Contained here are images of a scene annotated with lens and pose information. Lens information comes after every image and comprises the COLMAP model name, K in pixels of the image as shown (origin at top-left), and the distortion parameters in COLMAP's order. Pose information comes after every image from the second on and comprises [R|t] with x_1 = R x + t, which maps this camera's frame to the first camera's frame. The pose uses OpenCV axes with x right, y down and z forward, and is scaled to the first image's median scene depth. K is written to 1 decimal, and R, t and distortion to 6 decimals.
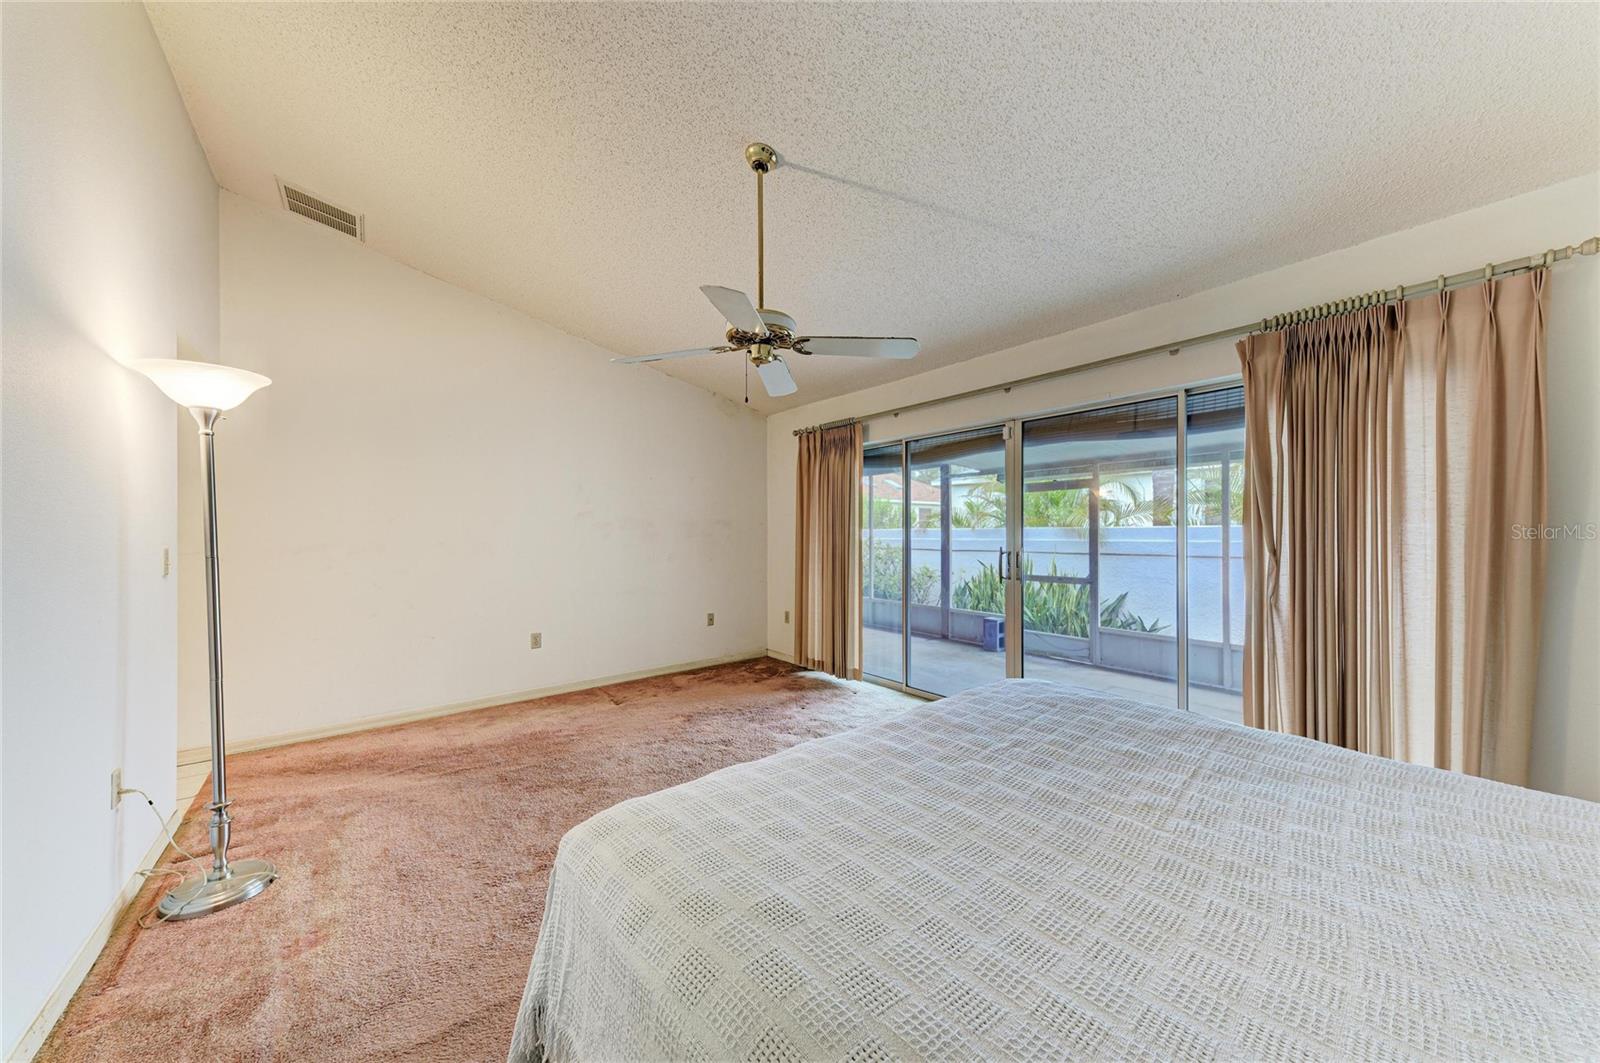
lens RADIAL K [[541.2, 0, 803.5], [0, 541.2, 531.8], [0, 0, 1]] dist [0.014304, -0.001743]
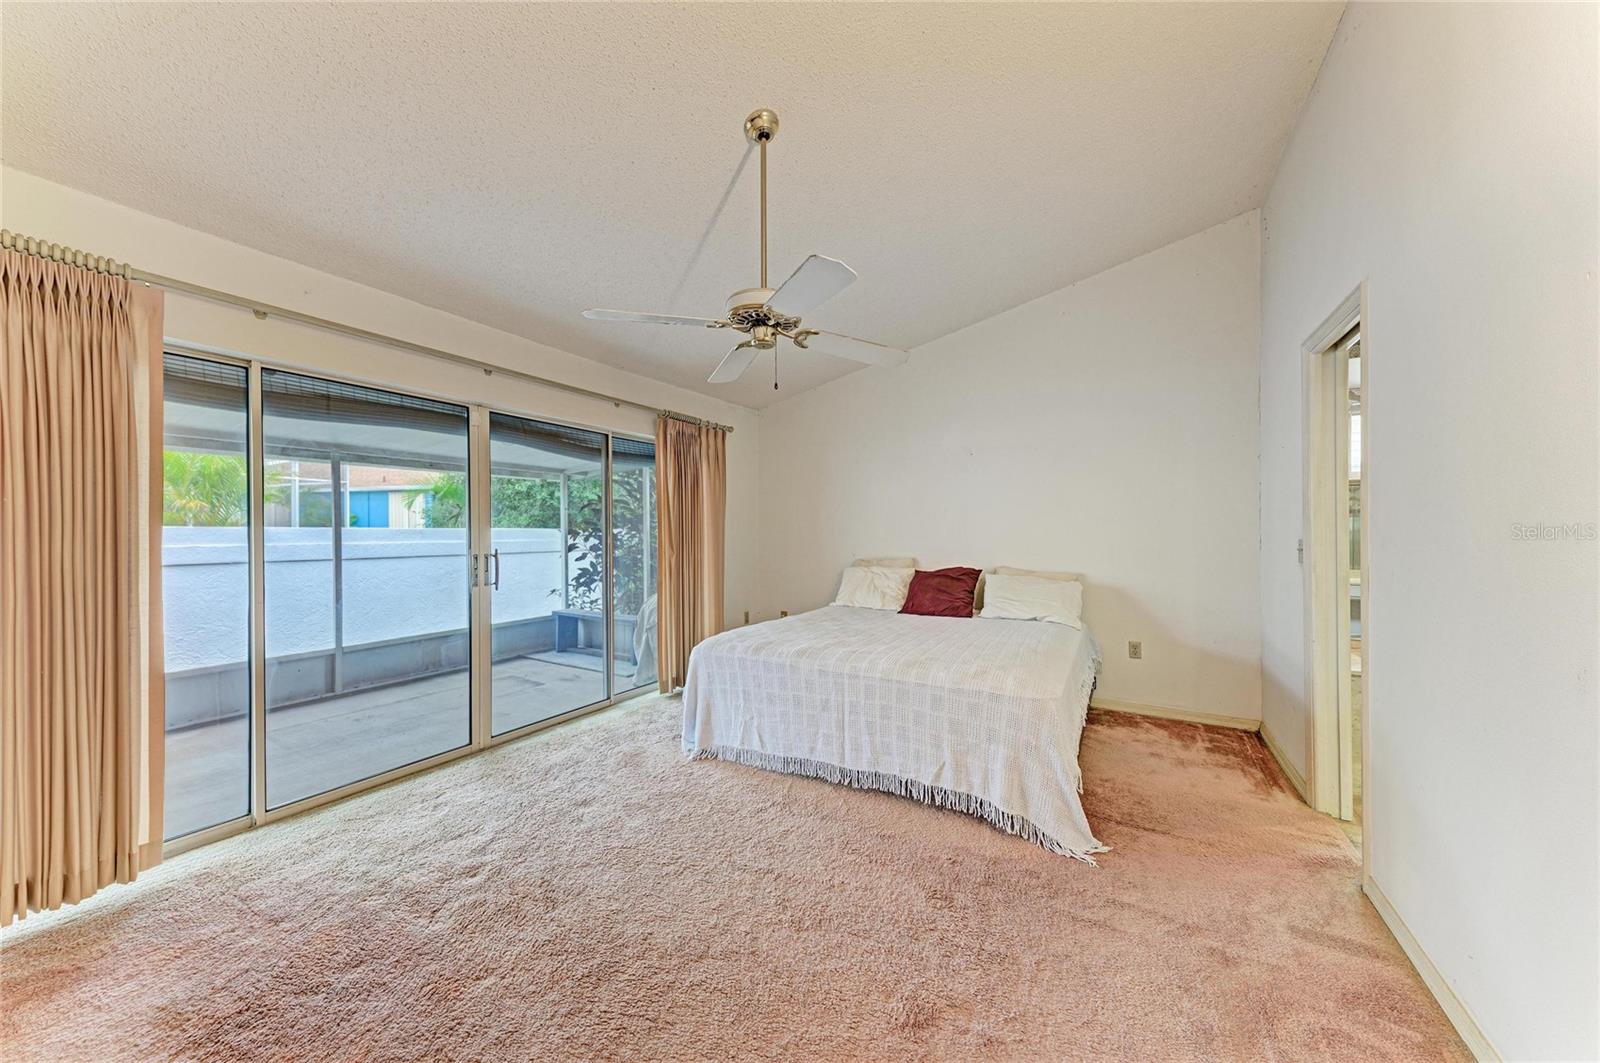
lens RADIAL K [[541.2, 0, 803.4], [0, 541.2, 533.9], [0, 0, 1]] dist [0.014304, -0.001743]
pose [[-0.321482, 0.004817, 0.946903, -0.505500], [-0.004782, 0.999966, -0.006711, 0.003963], [-0.946903, -0.006686, -0.321448, 0.646124]]
